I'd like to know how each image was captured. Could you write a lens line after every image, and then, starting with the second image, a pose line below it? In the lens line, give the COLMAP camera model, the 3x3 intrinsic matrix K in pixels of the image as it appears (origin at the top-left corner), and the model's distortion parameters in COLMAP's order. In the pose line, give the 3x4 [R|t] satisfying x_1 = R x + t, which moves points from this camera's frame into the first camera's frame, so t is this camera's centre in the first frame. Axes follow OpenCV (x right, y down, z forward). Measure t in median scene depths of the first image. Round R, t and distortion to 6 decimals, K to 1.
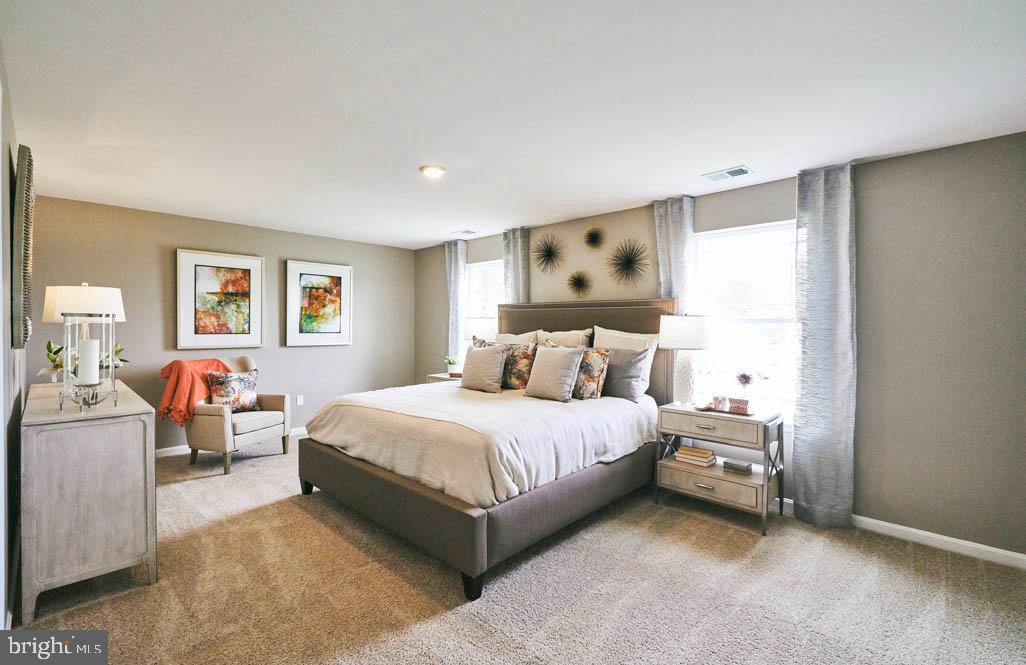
lens RADIAL K [[454.6, 0, 510.4], [0, 454.6, 330.2], [0, 0, 1]] dist [0.000348, -0.000153]
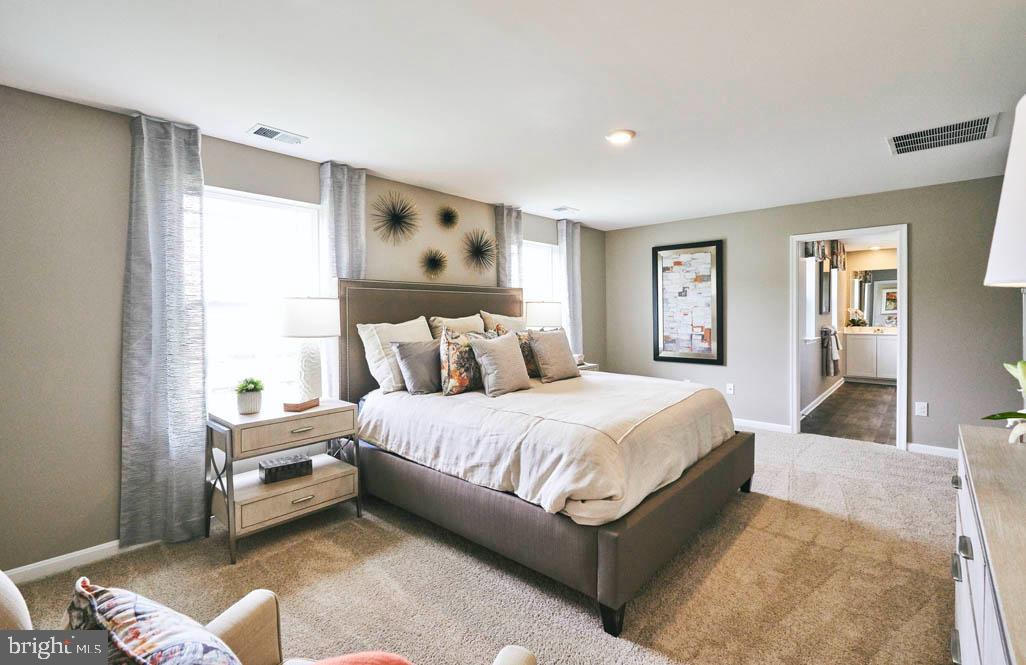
lens RADIAL K [[466.7, 0, 511.9], [0, 466.7, 308.5], [0, 0, 1]] dist [0.000558, 0.000087]
pose [[-0.025812, -0.023335, 0.999394, -0.798449], [-0.016862, 0.999595, 0.022904, -0.038576], [-0.999525, -0.016261, -0.026195, 0.898556]]
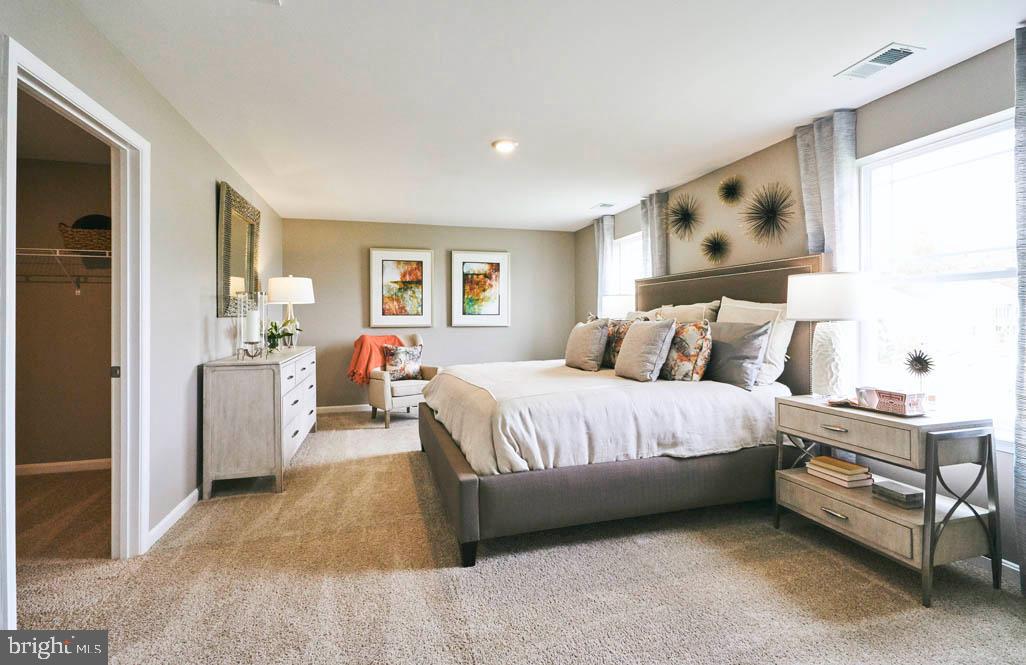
lens RADIAL K [[459.2, 0, 512.3], [0, 459.2, 316.1], [0, 0, 1]] dist [-0.000418, 0.000855]
pose [[0.861748, -0.012802, -0.507176, 0.263274], [0.004574, 0.999837, -0.017465, 0.035746], [0.507317, 0.012731, 0.861666, 0.096892]]
